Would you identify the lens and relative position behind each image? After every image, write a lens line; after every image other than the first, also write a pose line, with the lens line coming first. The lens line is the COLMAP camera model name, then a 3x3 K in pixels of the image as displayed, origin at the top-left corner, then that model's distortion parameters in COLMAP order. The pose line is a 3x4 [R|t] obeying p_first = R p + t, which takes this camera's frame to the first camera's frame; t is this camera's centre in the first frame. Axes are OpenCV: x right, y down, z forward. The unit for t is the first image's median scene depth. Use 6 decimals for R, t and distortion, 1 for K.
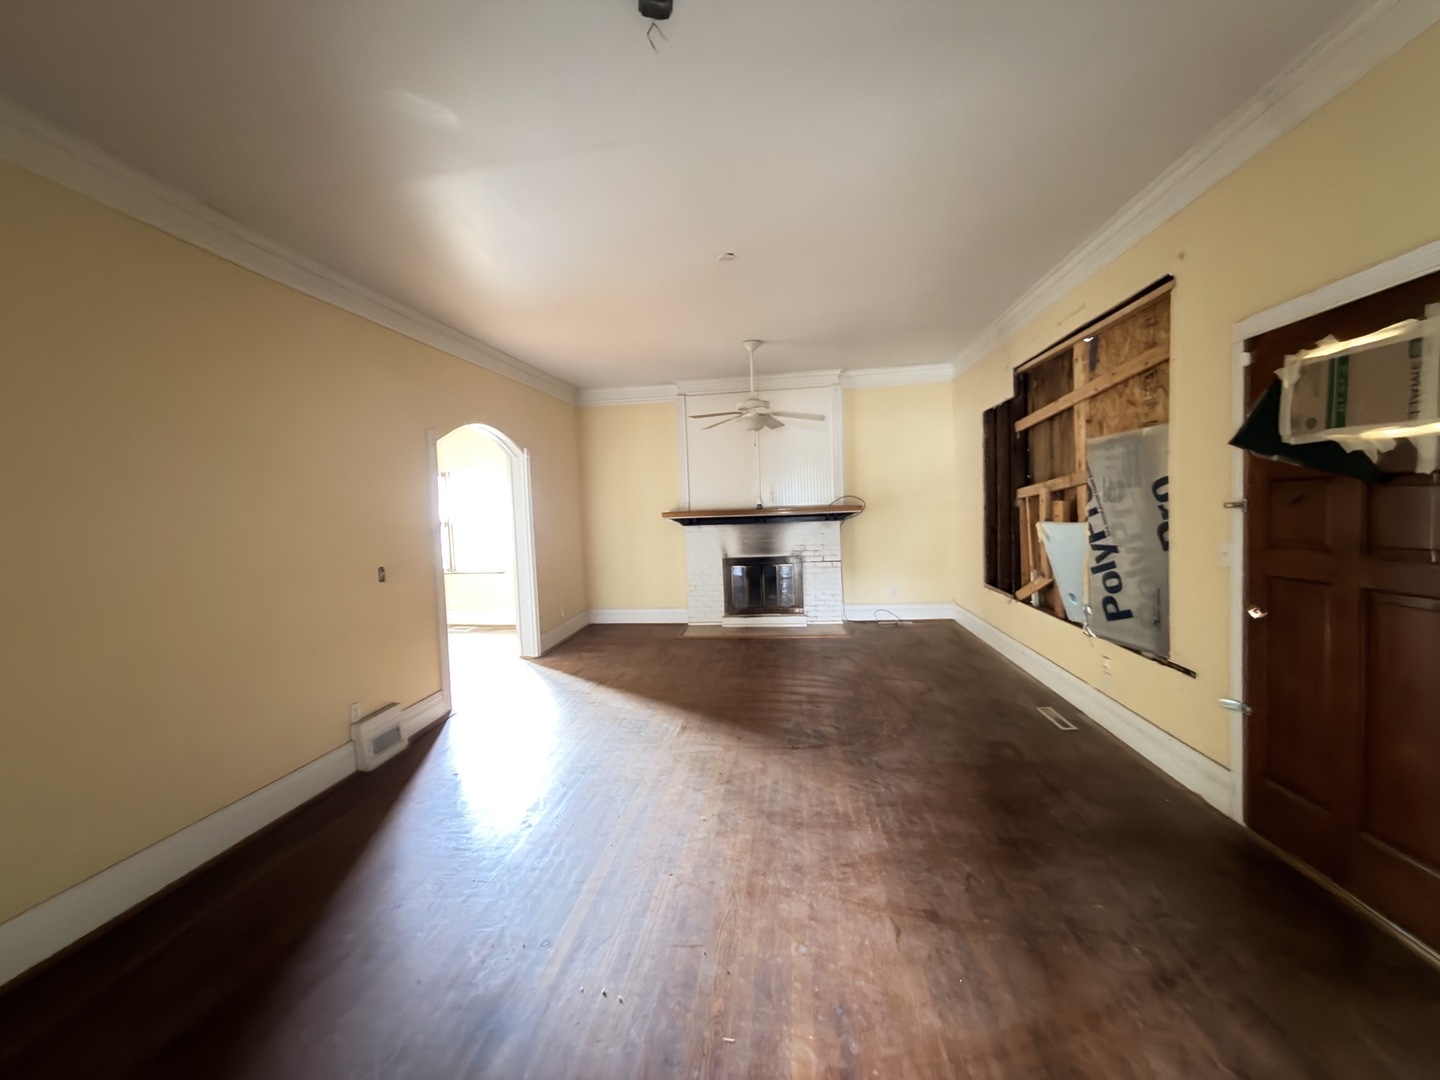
lens RADIAL K [[572.8, 0, 714.3], [0, 572.8, 541.1], [0, 0, 1]] dist [-0.000176, 0.000404]
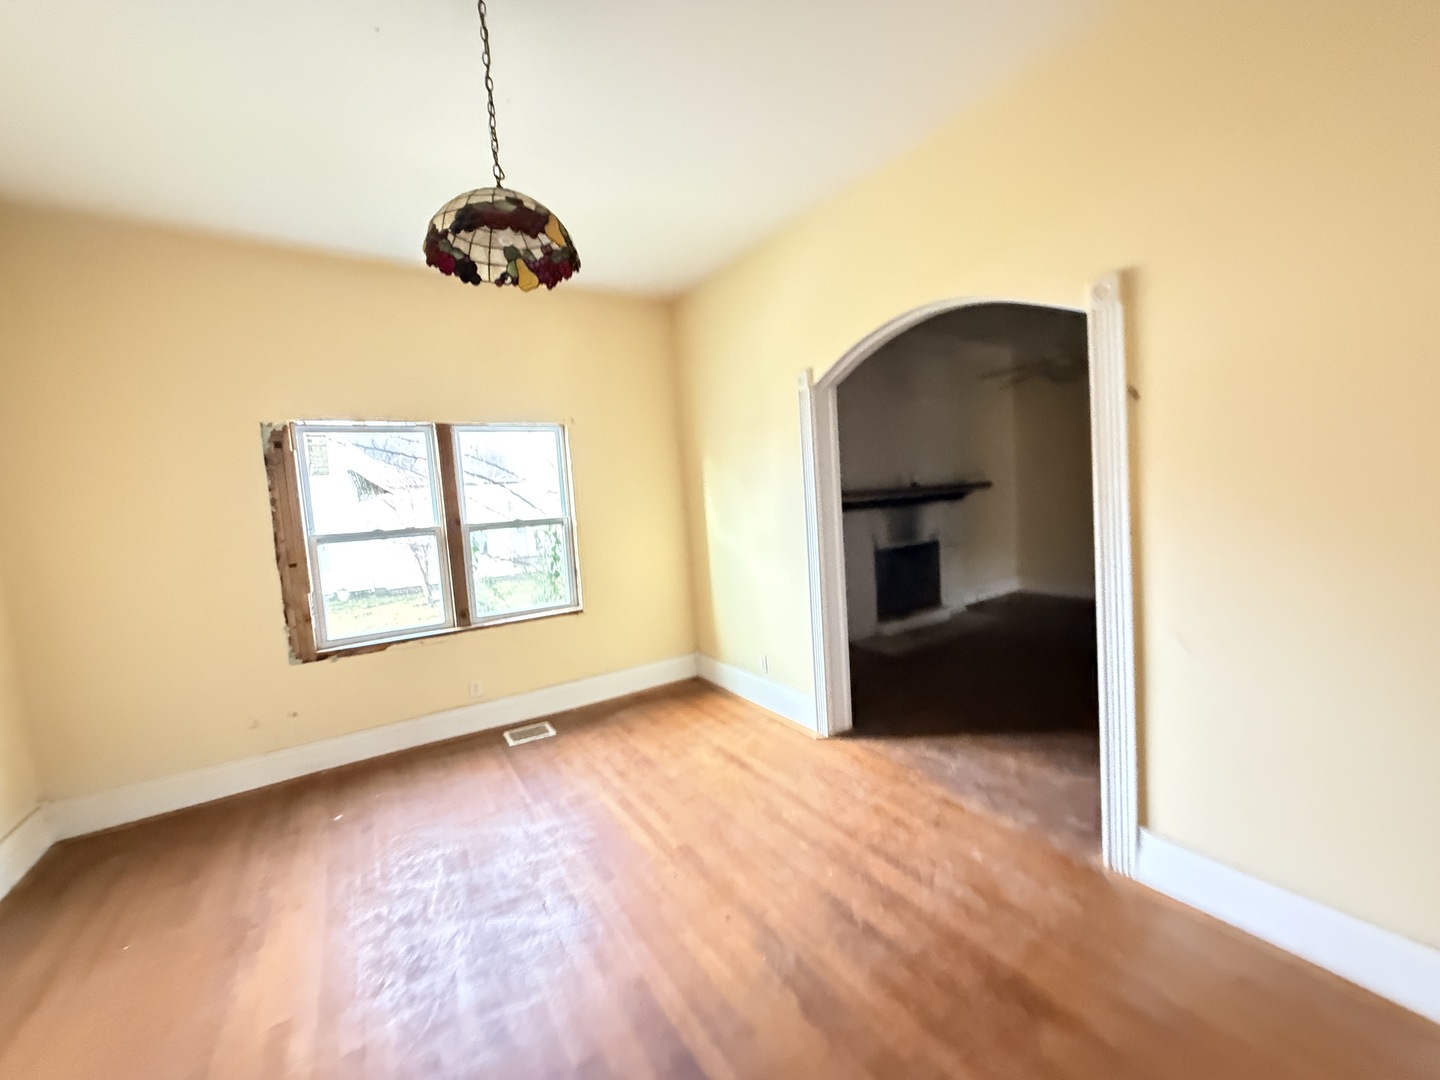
lens RADIAL K [[572.8, 0, 716.7], [0, 572.8, 539.0], [0, 0, 1]] dist [-0.000176, 0.000404]
pose [[0.763042, -0.060825, 0.643480, -1.427658], [0.083083, 0.996533, -0.004323, -0.001853], [-0.640986, 0.056761, 0.765451, 1.122464]]
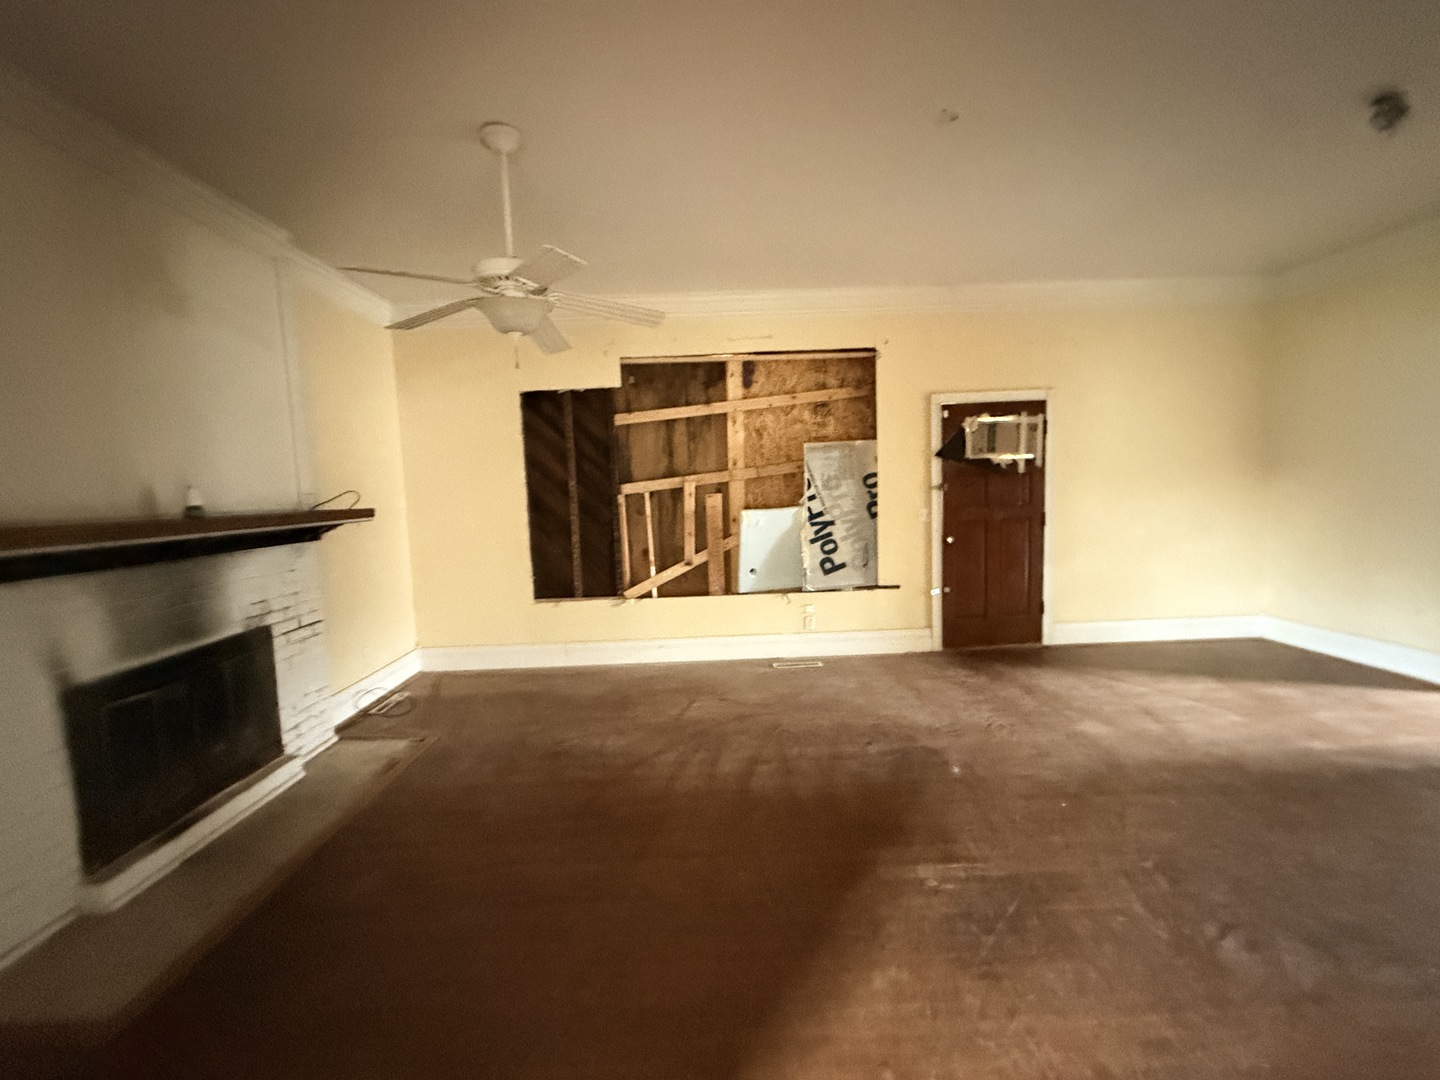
lens RADIAL K [[572.8, 0, 715.7], [0, 572.8, 534.2], [0, 0, 1]] dist [-0.000176, 0.000404]
pose [[-0.139816, -0.037255, 0.989476, -0.677744], [0.105142, 0.993084, 0.052247, -0.063415], [-0.984579, 0.111341, -0.134932, 1.491430]]
